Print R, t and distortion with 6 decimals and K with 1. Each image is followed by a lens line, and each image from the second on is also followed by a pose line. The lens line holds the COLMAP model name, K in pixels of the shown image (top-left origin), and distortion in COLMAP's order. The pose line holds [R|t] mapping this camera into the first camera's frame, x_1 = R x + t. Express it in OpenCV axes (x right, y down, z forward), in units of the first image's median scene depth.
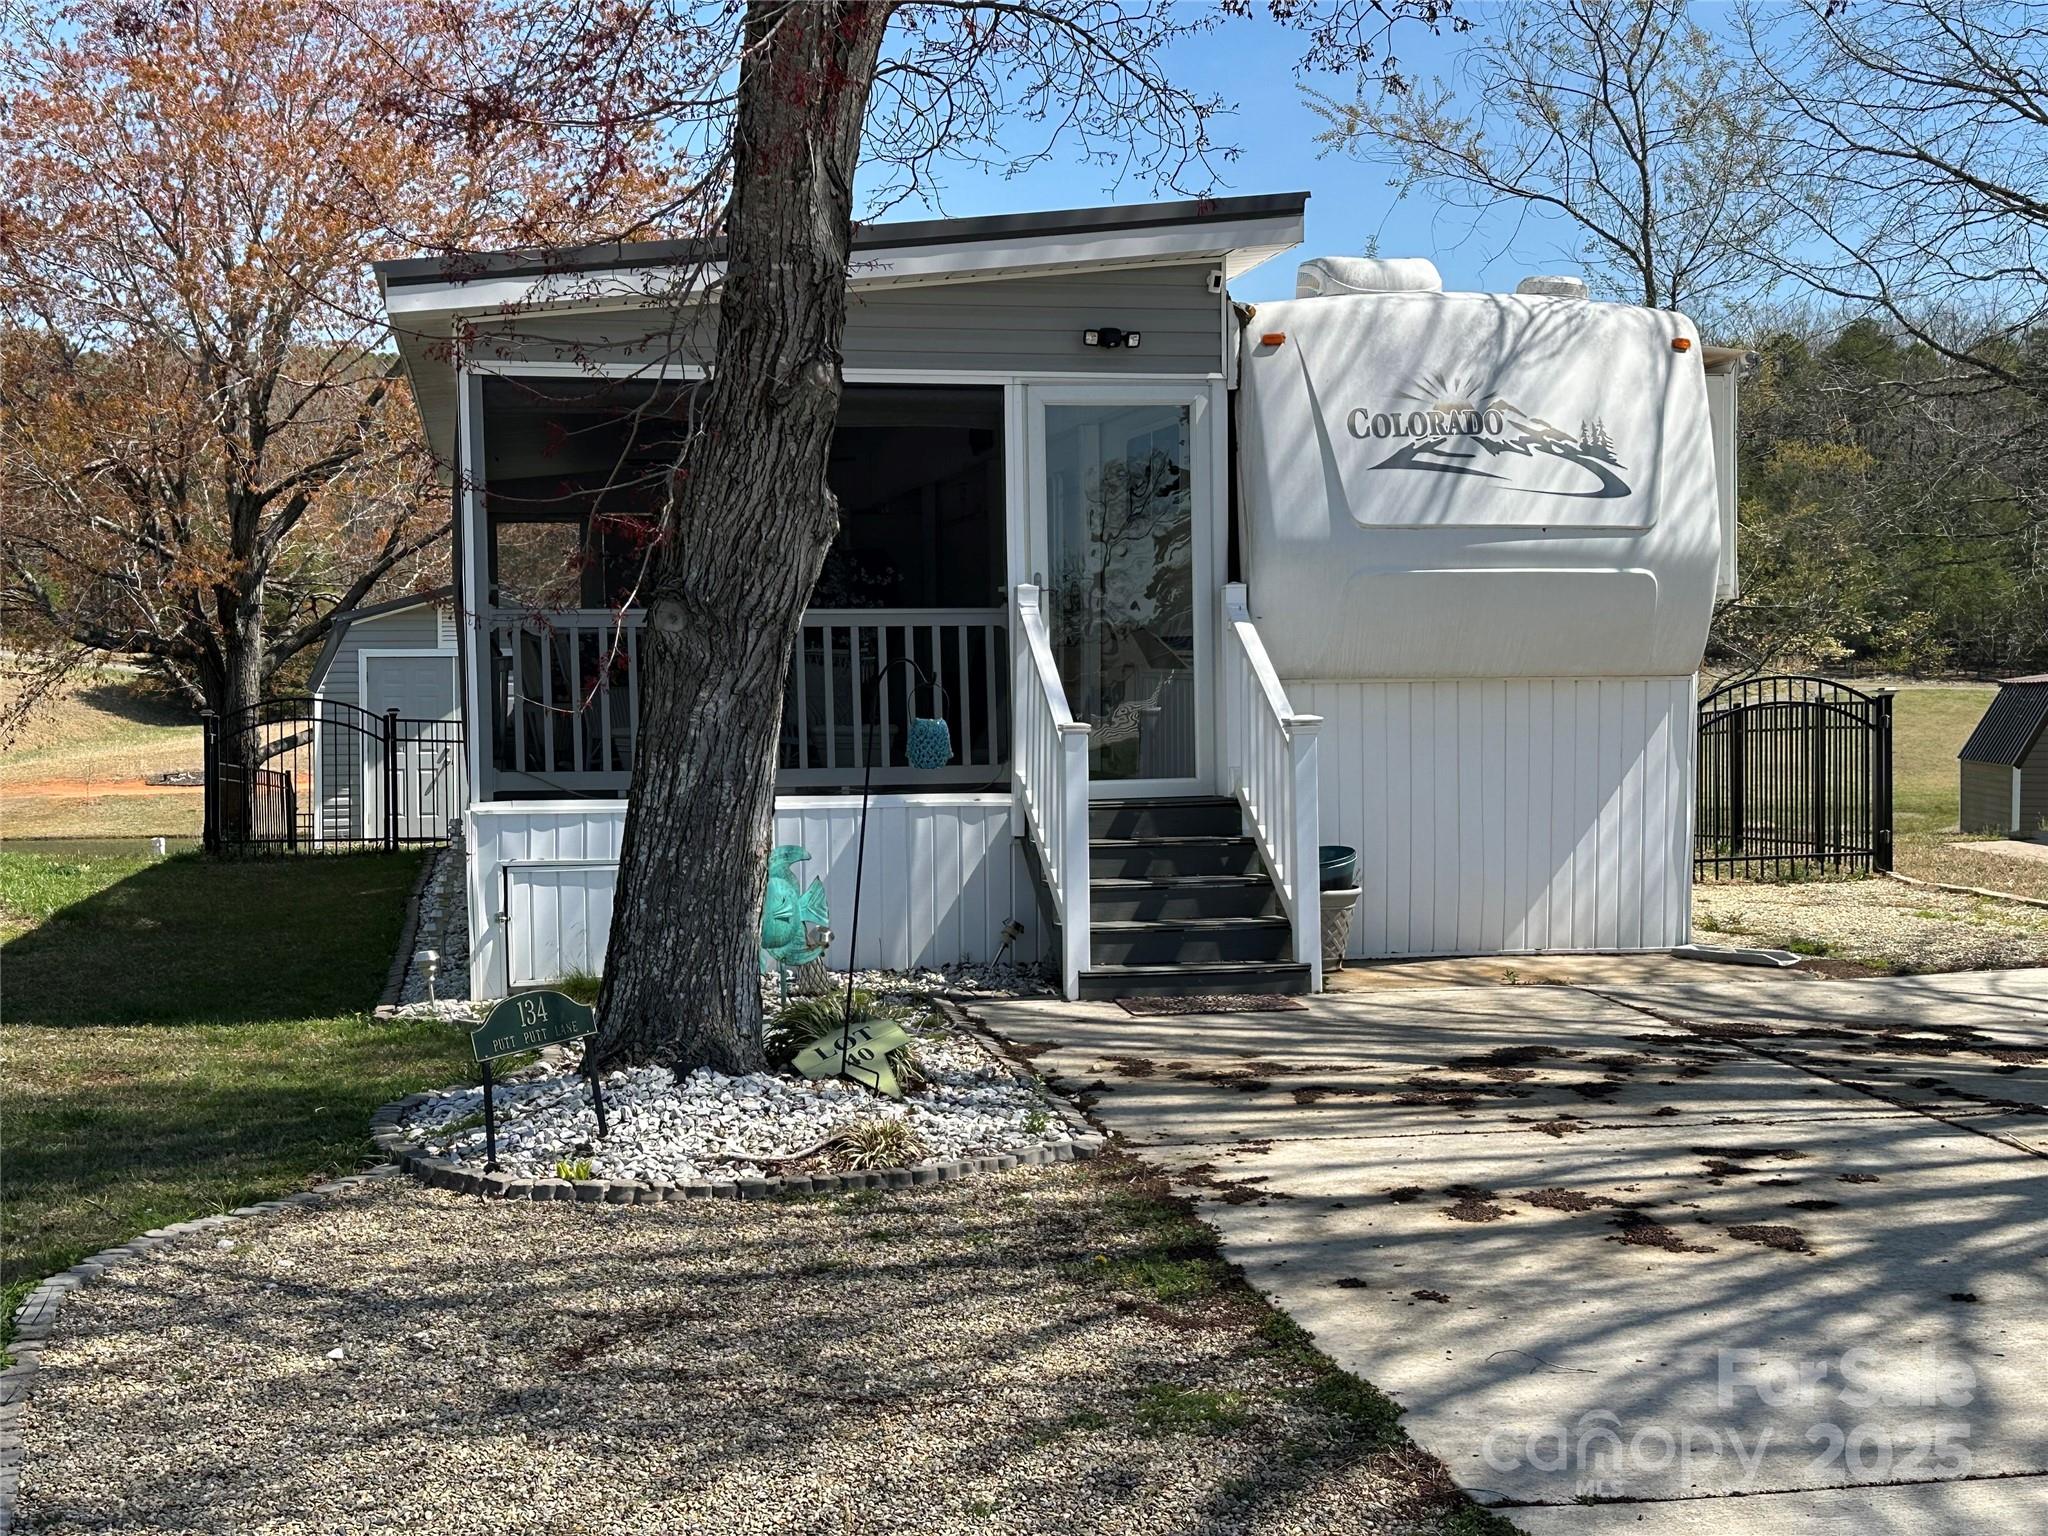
lens RADIAL K [[2546.9, 0, 1023.2], [0, 2546.9, 755.5], [0, 0, 1]] dist [0.133739, 0.000000]
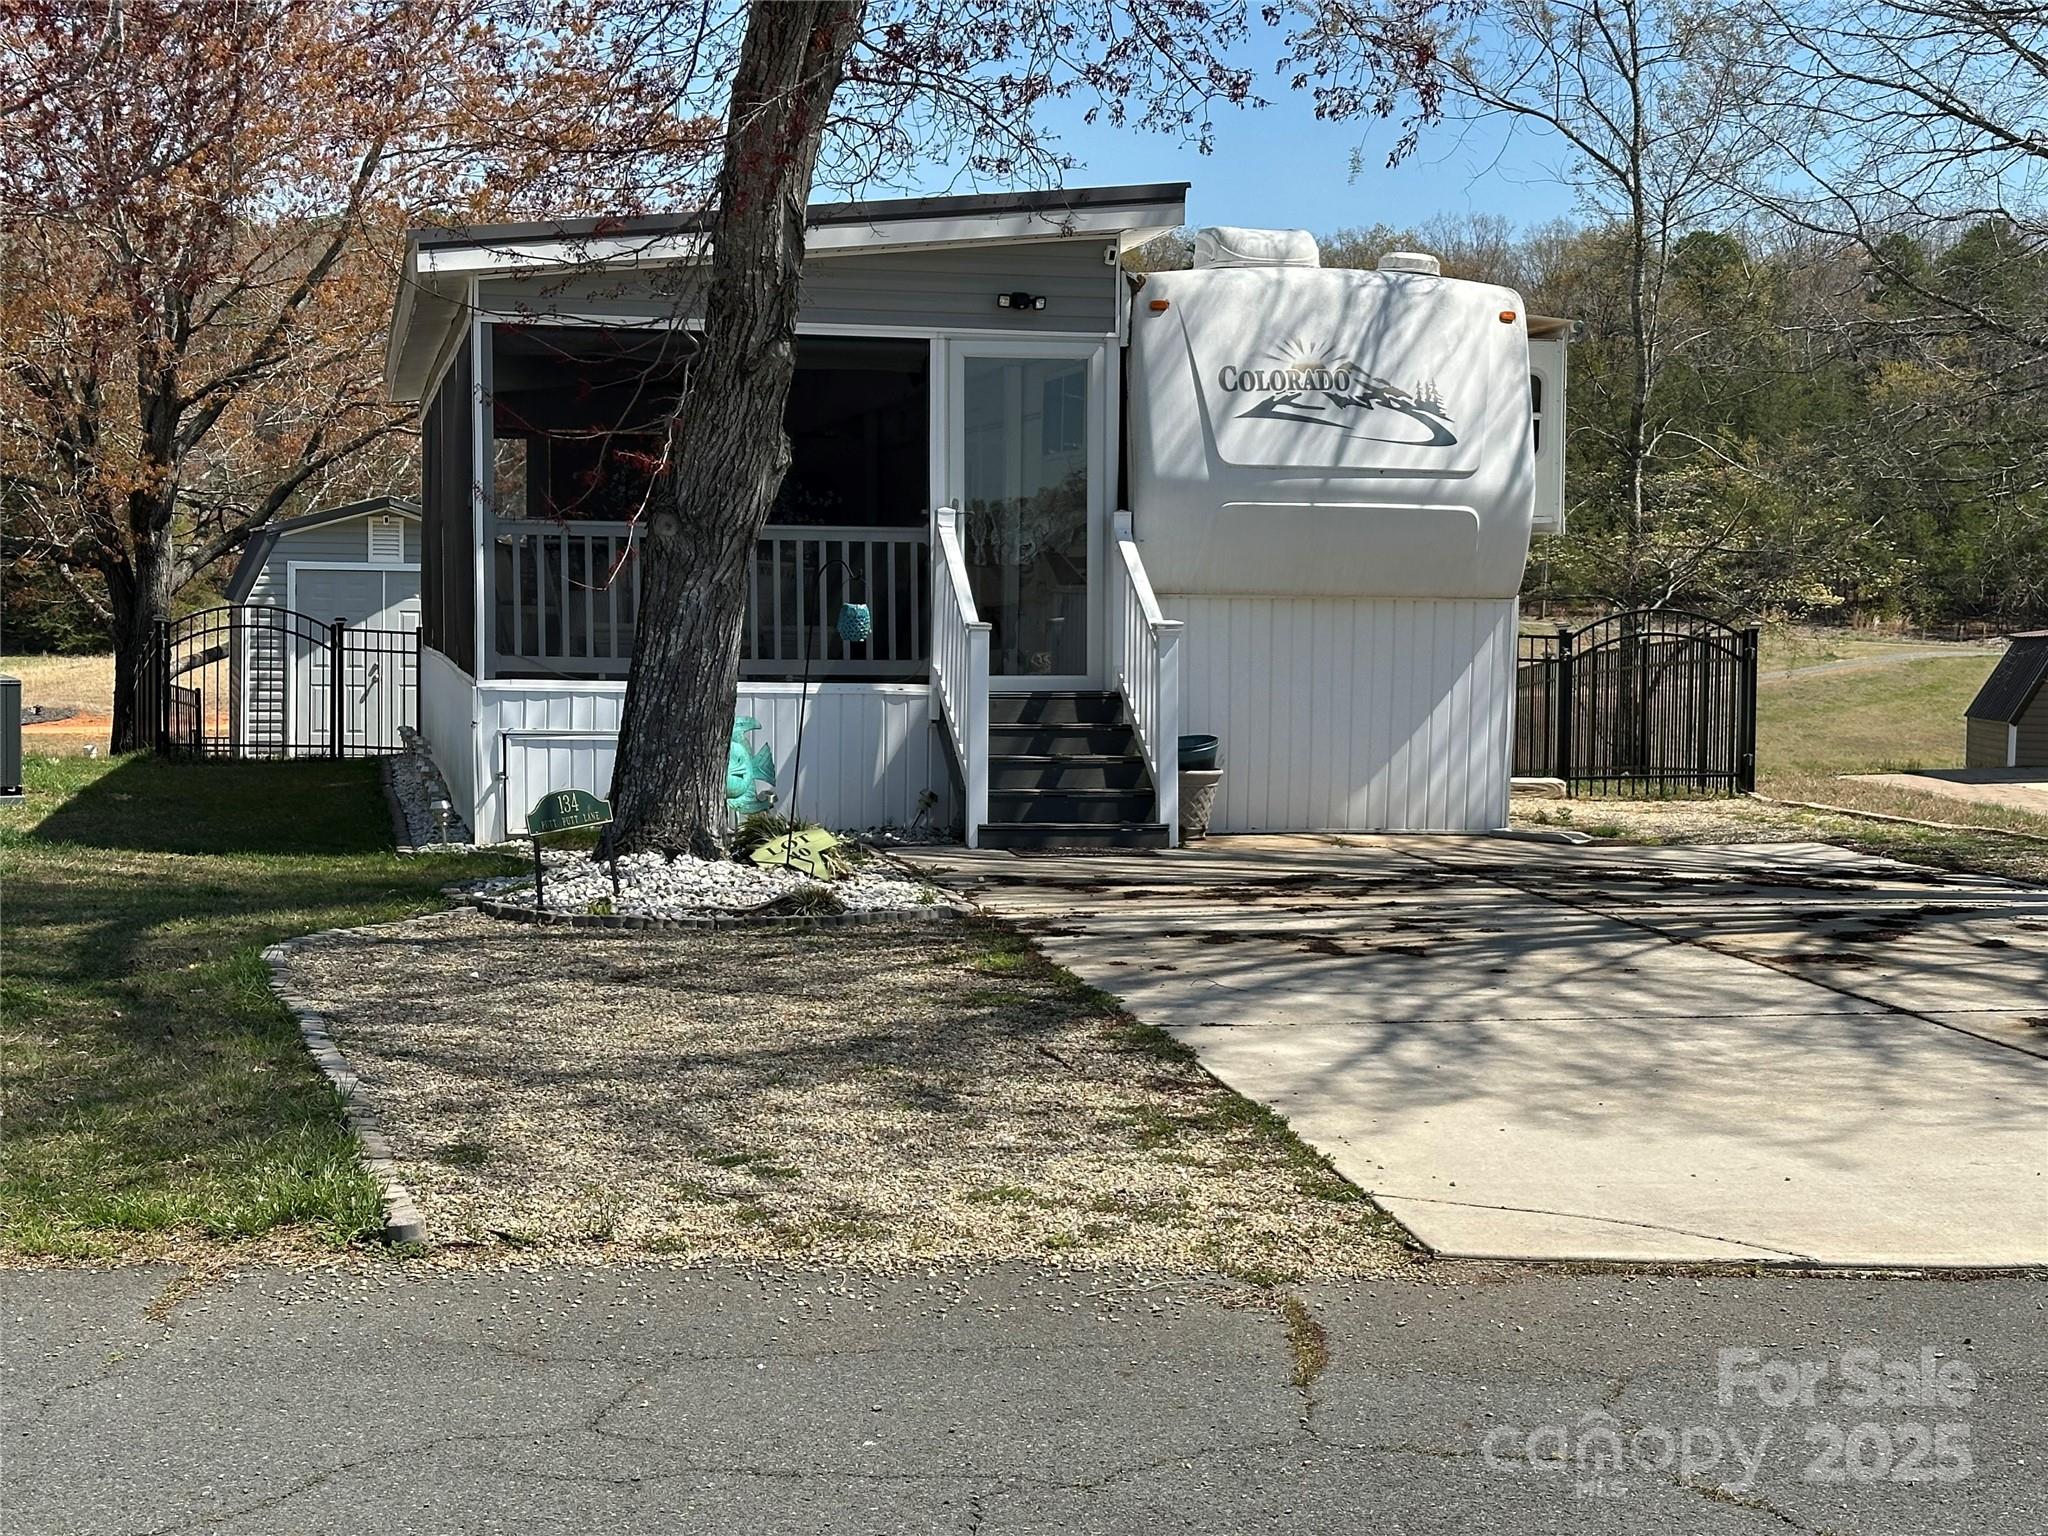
lens RADIAL K [[3084.2, 0, 1042.3], [0, 3084.2, 783.1], [0, 0, 1]] dist [0.154197, 0.000000]
pose [[0.999672, 0.020440, 0.015459, 0.026314], [-0.020753, 0.999578, 0.020319, 0.030356], [-0.015038, -0.020633, 0.999674, -0.436774]]
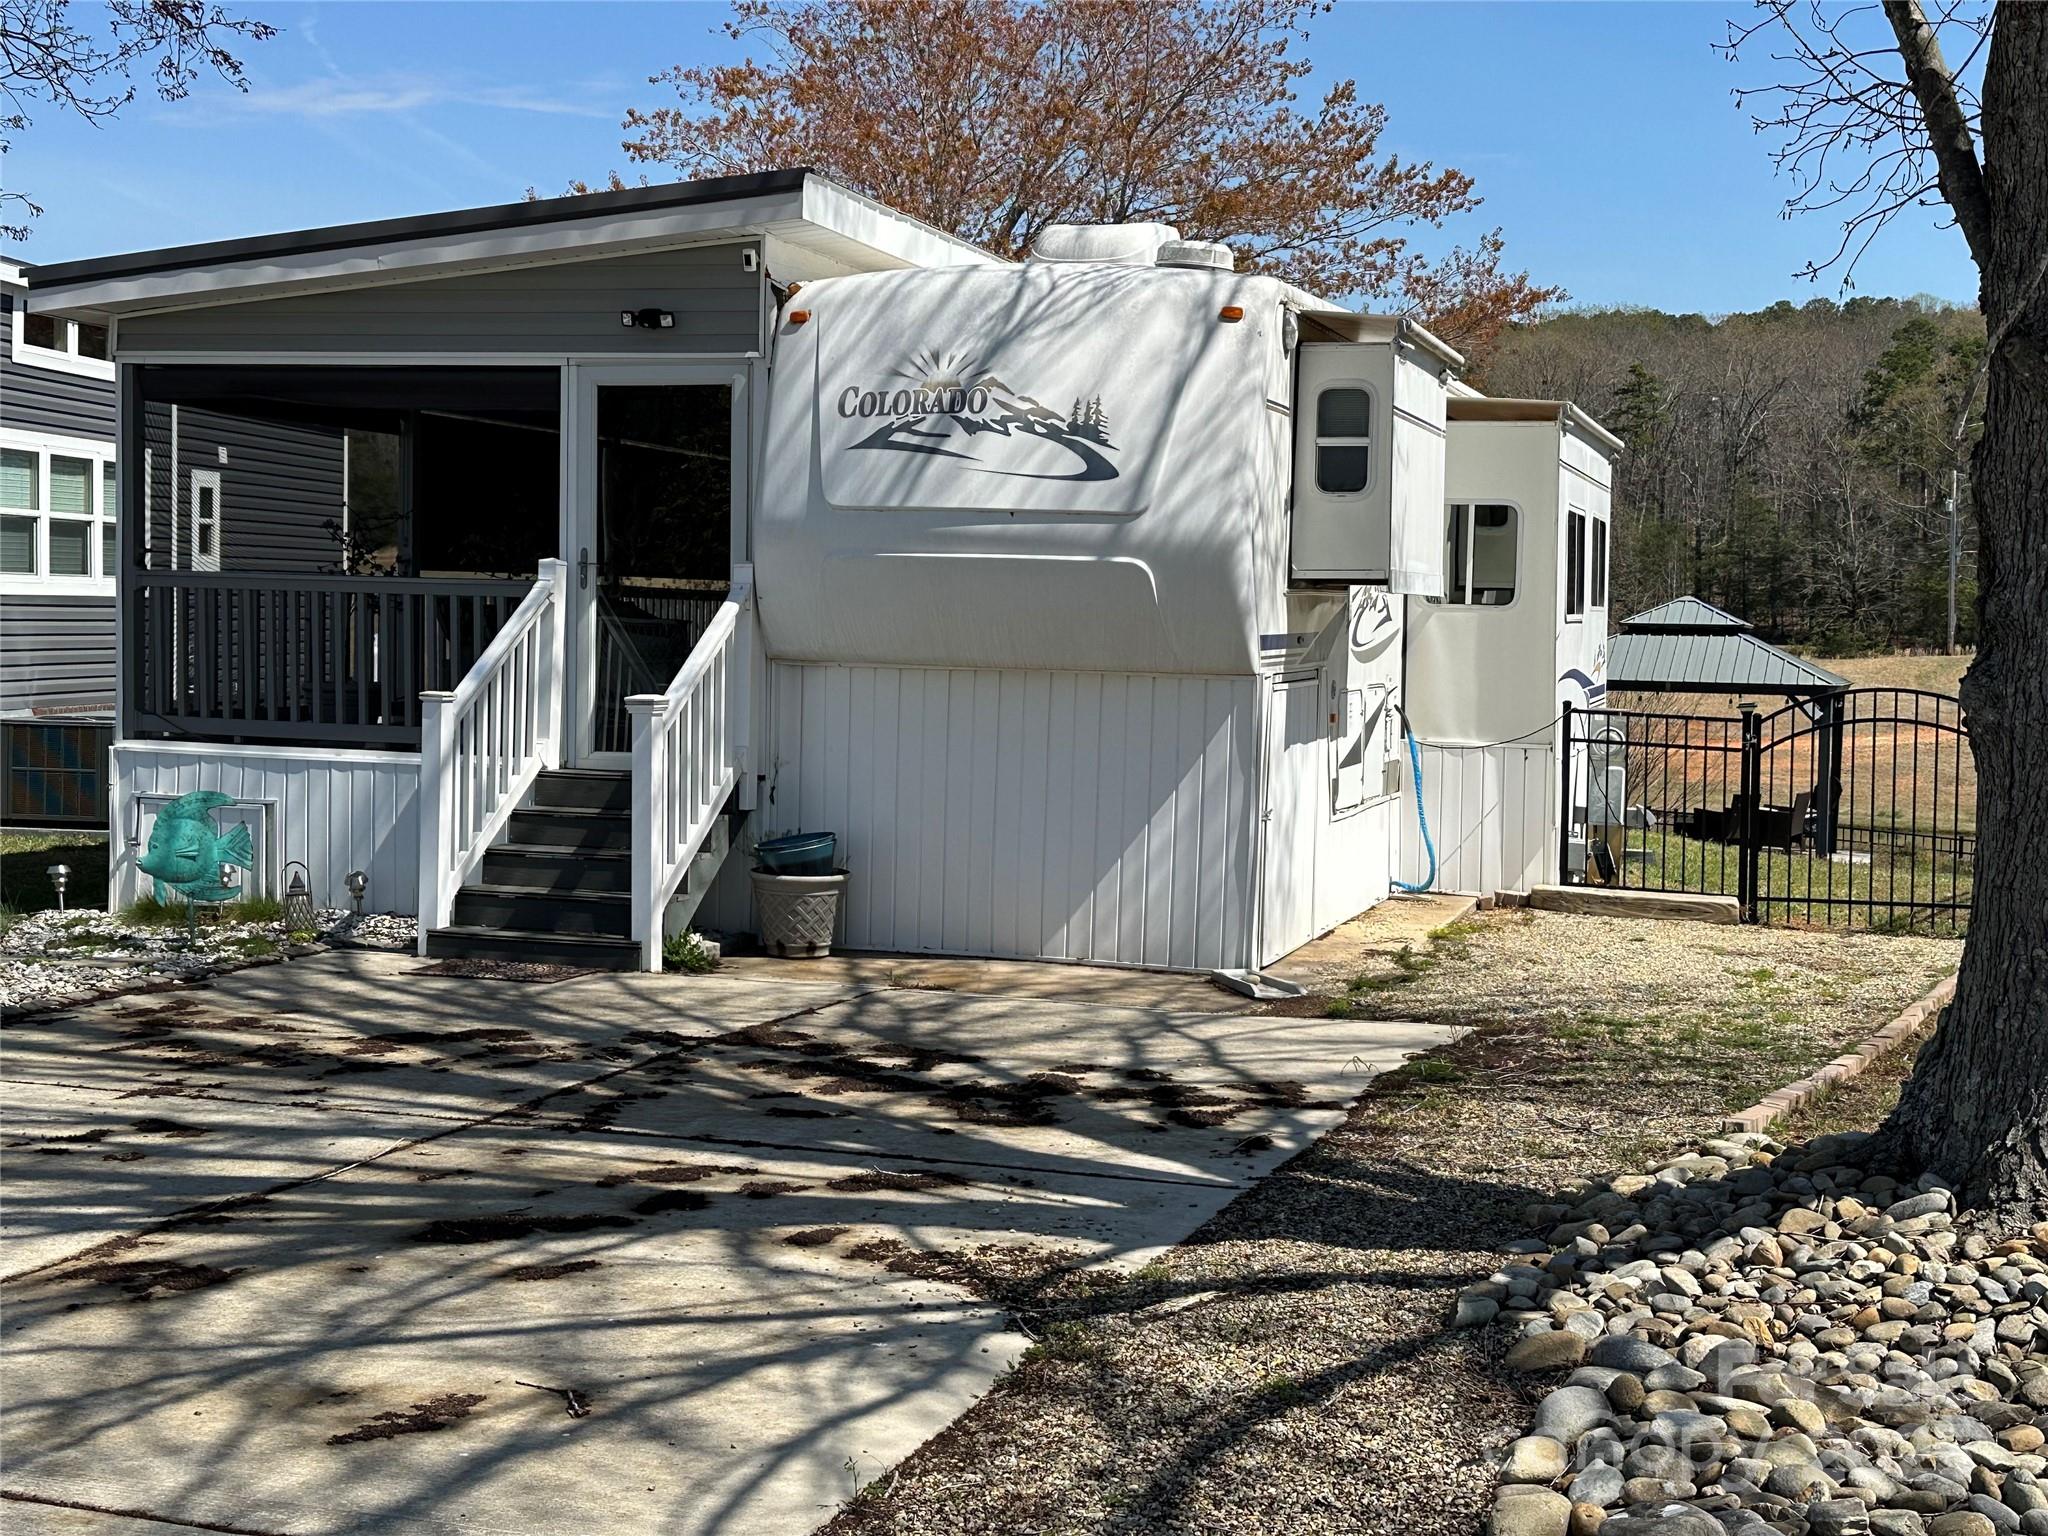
lens RADIAL K [[2611.2, 0, 984.9], [0, 2611.2, 748.2], [0, 0, 1]] dist [0.154077, 0.000000]
pose [[0.872185, 0.054878, -0.486088, 0.667720], [-0.050803, 0.998476, 0.021569, -0.021810], [0.486531, 0.005883, 0.873644, 0.150597]]
